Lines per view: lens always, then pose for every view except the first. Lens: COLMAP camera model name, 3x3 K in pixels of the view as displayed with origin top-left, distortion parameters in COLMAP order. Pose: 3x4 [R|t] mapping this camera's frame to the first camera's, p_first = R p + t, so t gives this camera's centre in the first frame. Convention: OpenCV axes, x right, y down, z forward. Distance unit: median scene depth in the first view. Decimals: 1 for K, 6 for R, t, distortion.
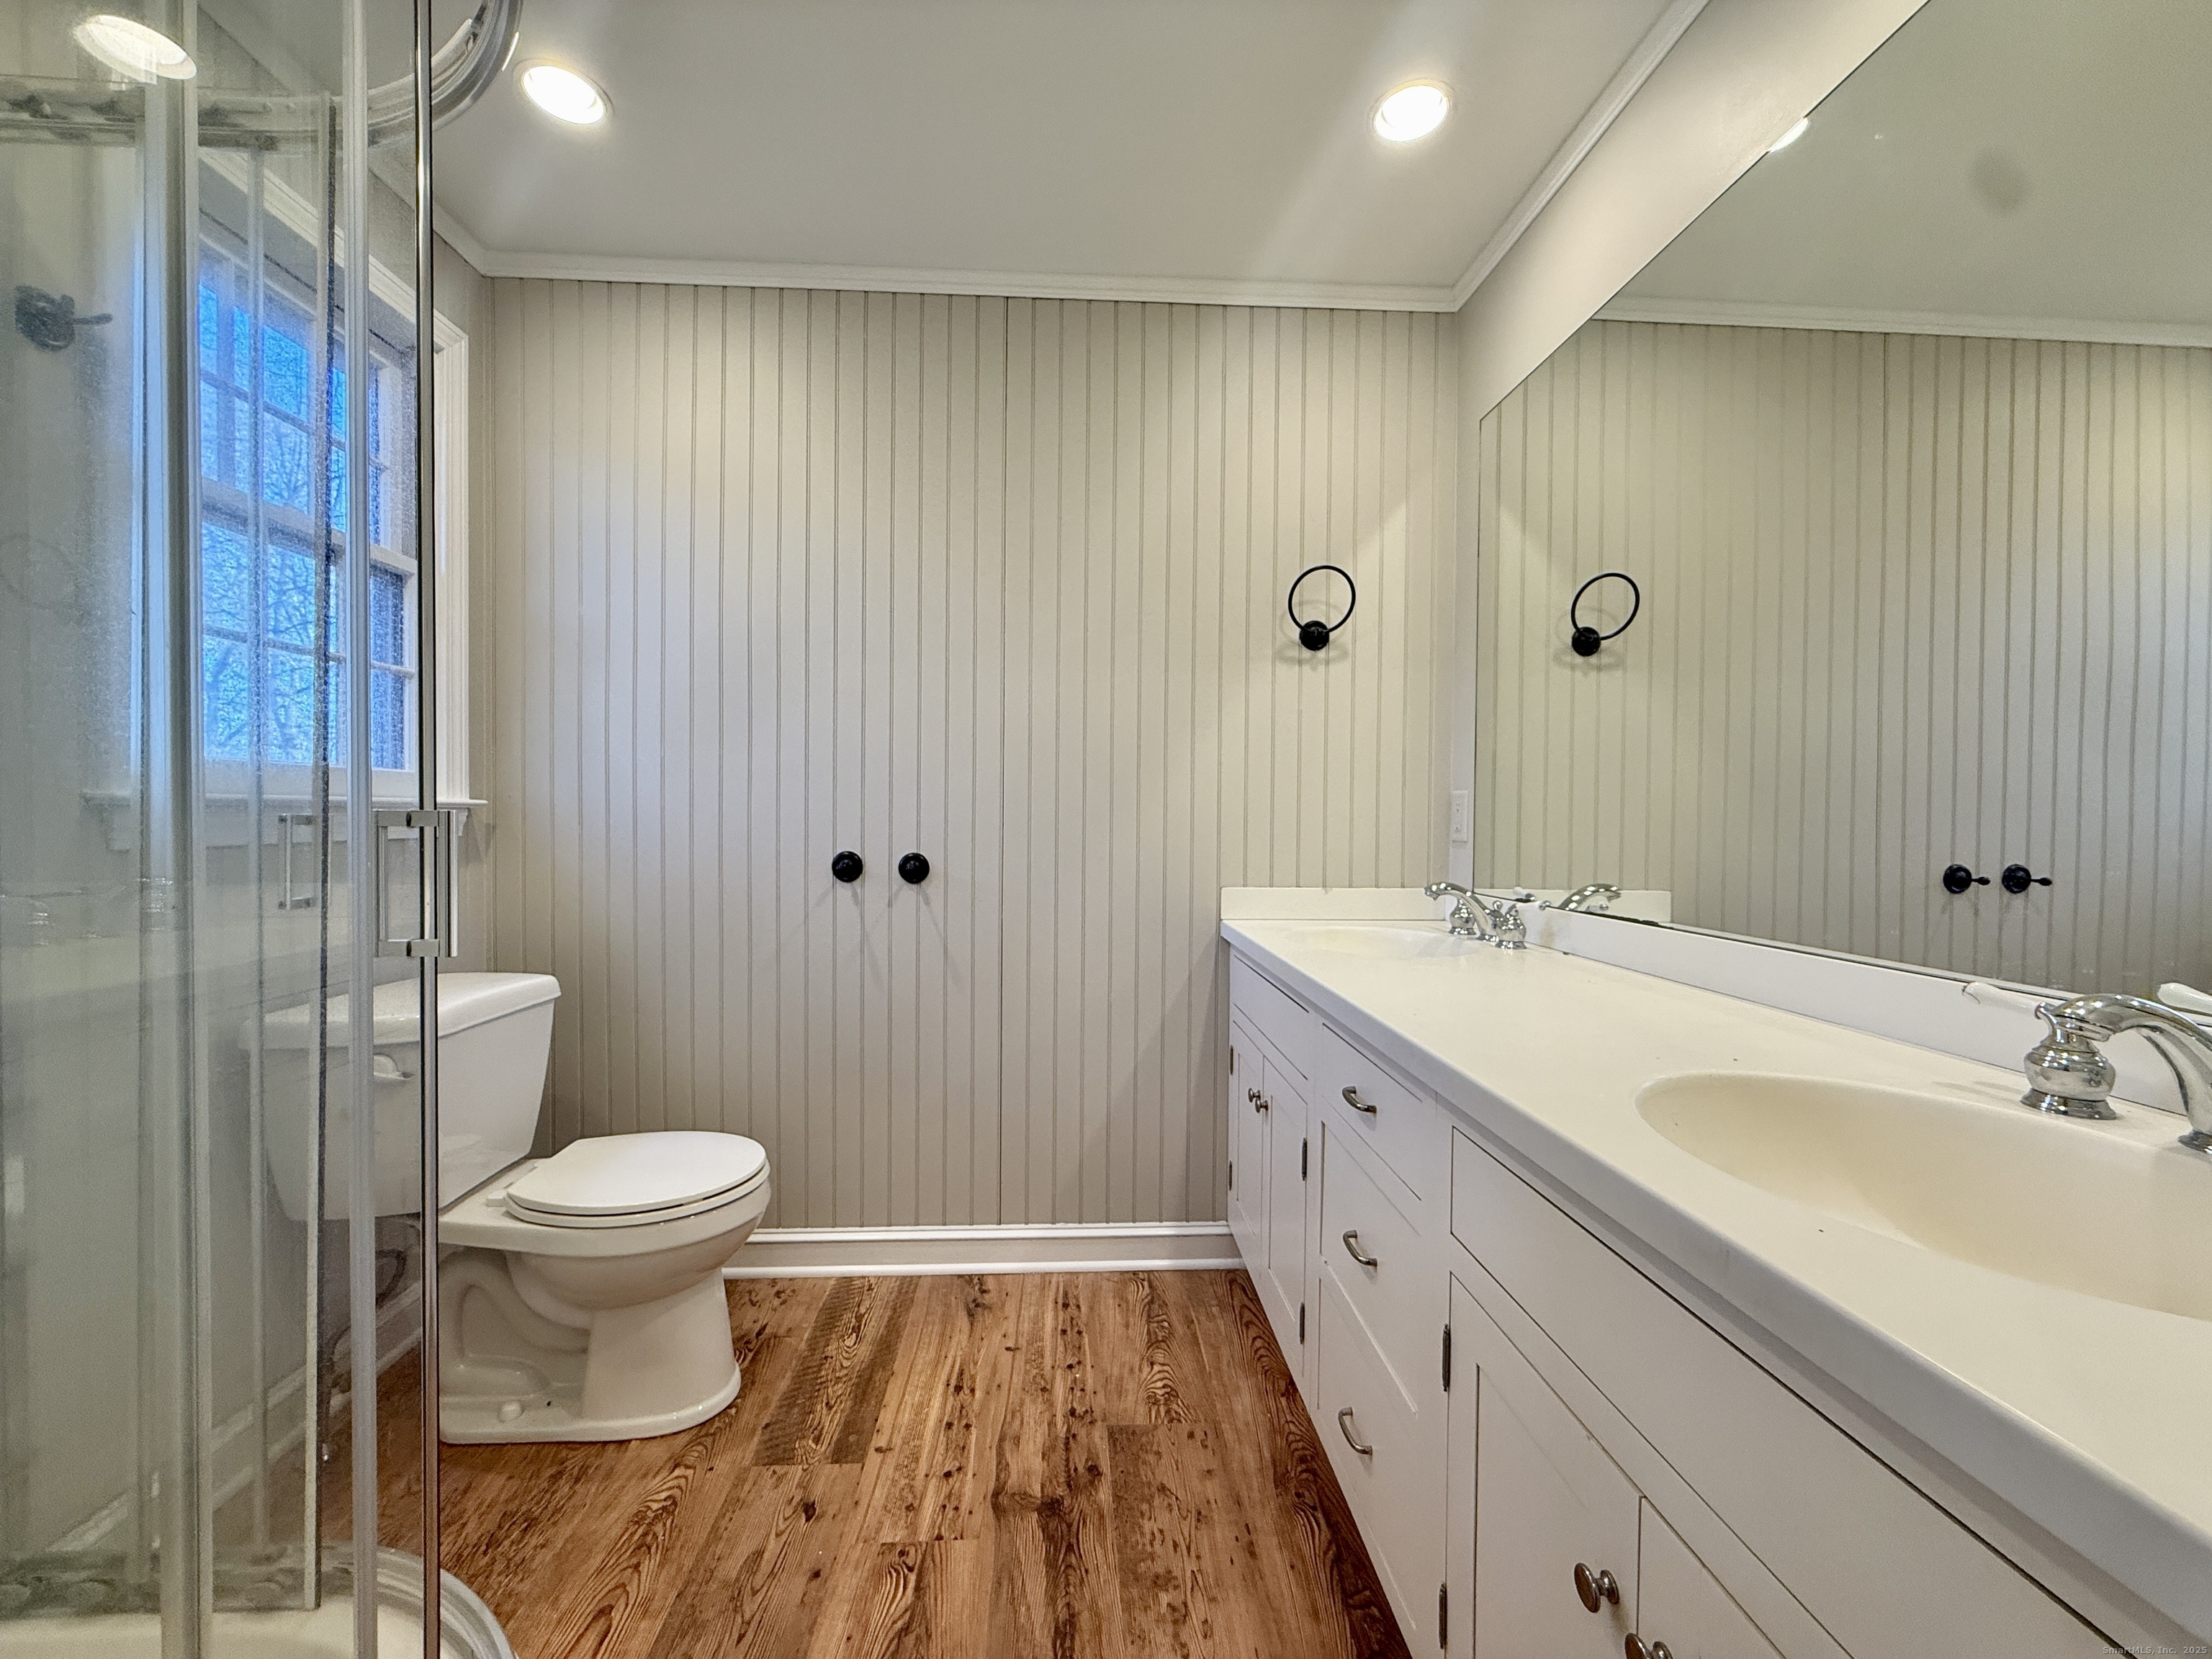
lens RADIAL K [[880.5, 0, 1104.0], [0, 880.5, 833.1], [0, 0, 1]] dist [-0.000970, -0.000085]
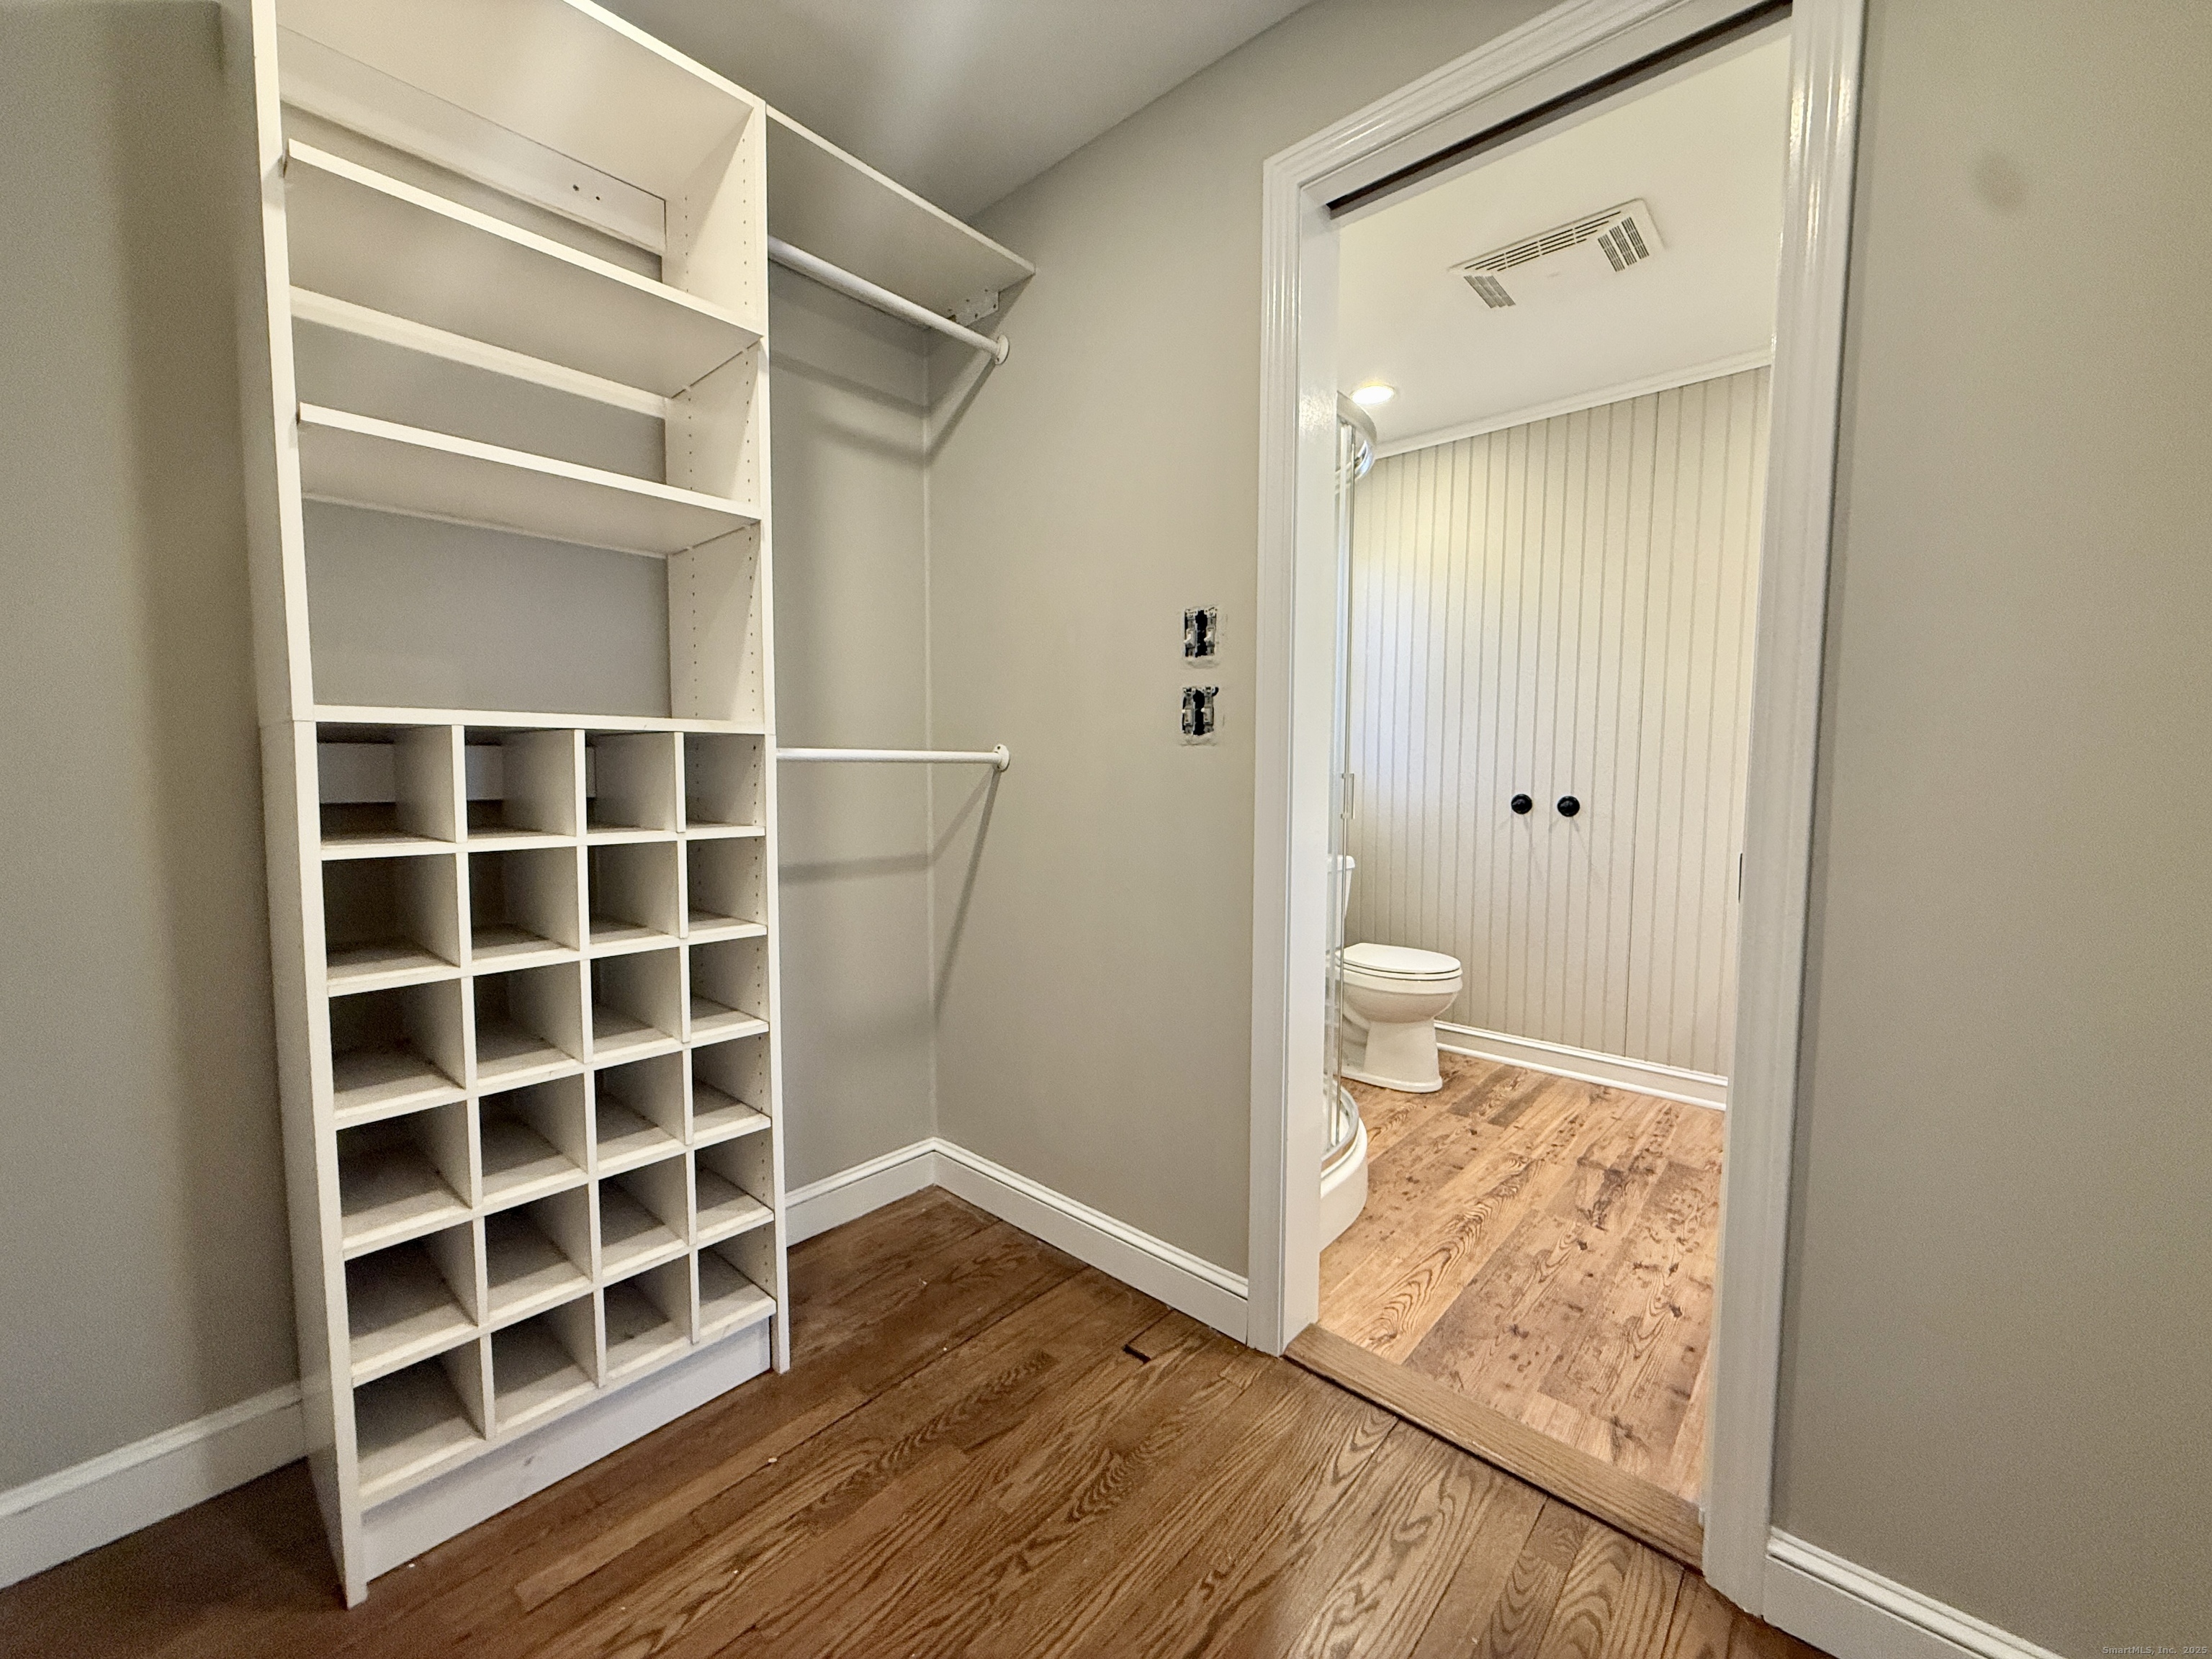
lens RADIAL K [[880.5, 0, 1102.8], [0, 880.5, 834.9], [0, 0, 1]] dist [-0.000970, -0.000085]
pose [[0.708152, 0.049050, -0.704355, 0.352825], [-0.007428, 0.998046, 0.062034, 0.002582], [0.706021, -0.038697, 0.707132, -0.776054]]
